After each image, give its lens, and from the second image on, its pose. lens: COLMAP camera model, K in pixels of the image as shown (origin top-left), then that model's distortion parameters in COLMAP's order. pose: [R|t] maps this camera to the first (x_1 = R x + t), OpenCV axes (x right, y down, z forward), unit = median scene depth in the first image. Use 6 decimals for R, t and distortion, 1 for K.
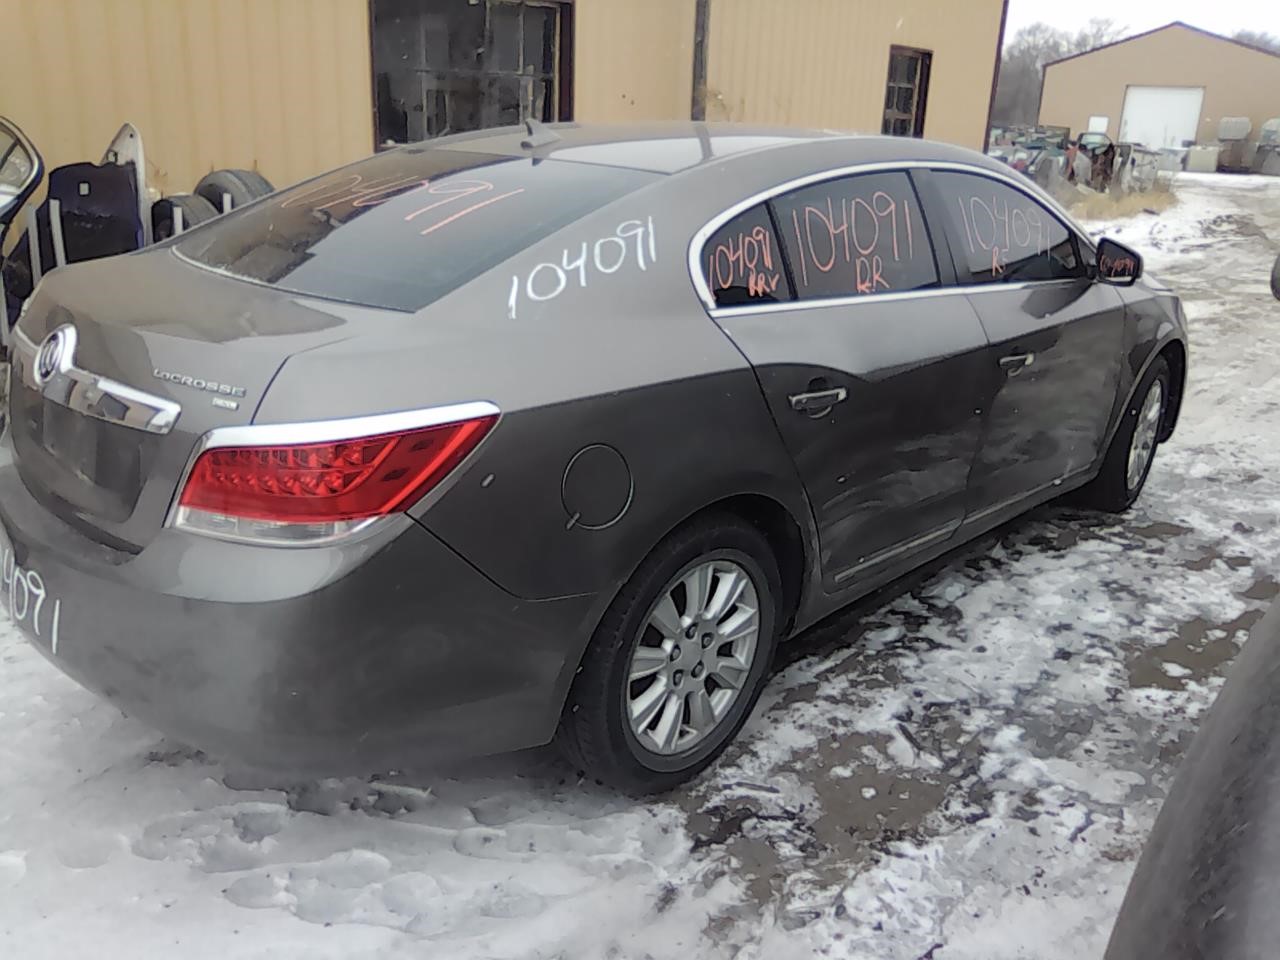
lens RADIAL K [[1052.1, 0, 640.0], [0, 1052.1, 480.0], [0, 0, 1]] dist [-0.029796, -0.004202]
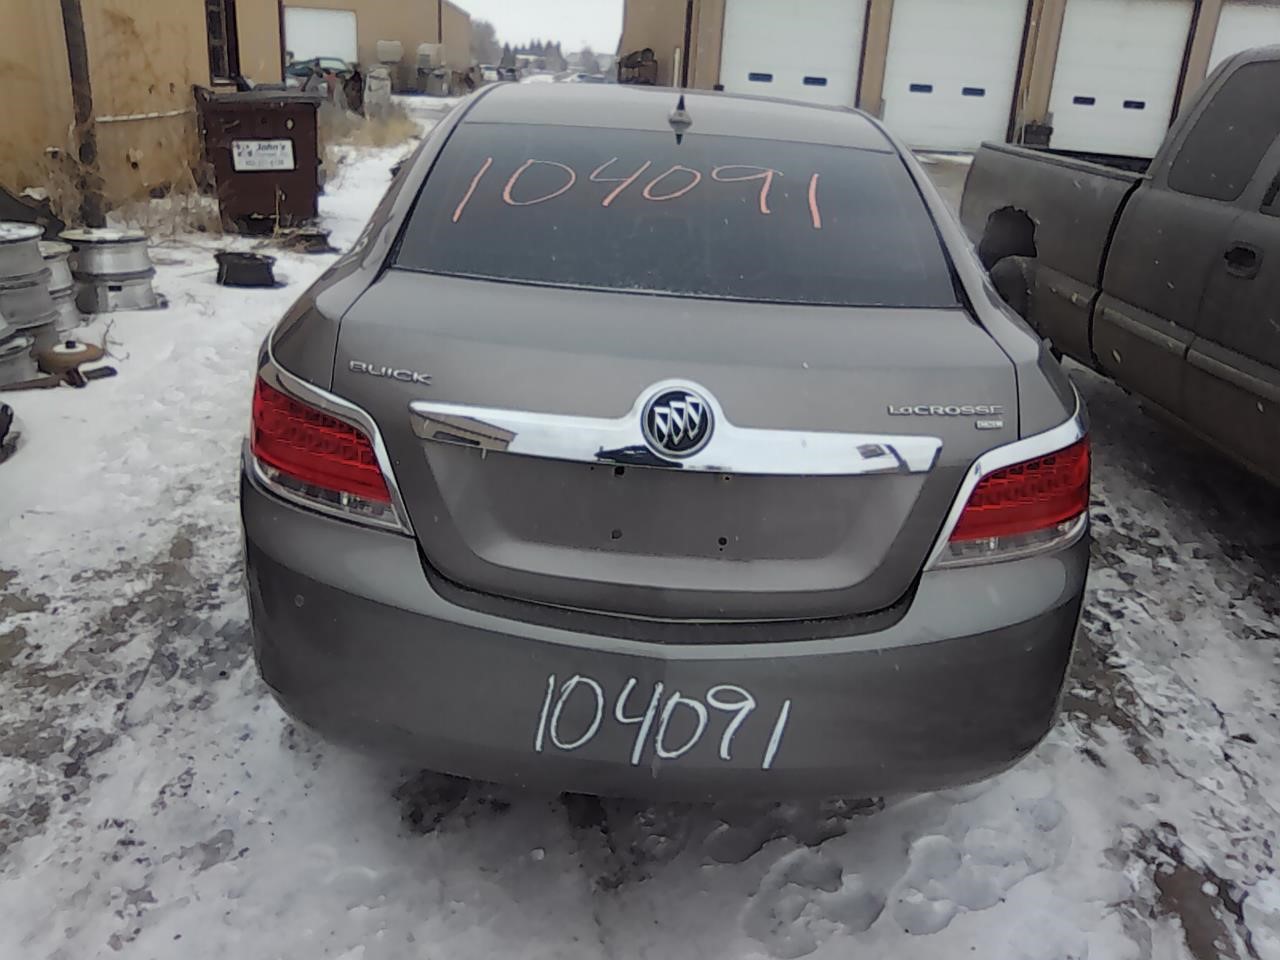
lens RADIAL K [[1052.1, 0, 640.0], [0, 1052.1, 480.0], [0, 0, 1]] dist [-0.029796, -0.004202]
pose [[0.730645, -0.229400, 0.643066, -0.746345], [0.183874, 0.973180, 0.138245, -0.127561], [-0.657532, 0.017235, 0.753230, 0.291202]]
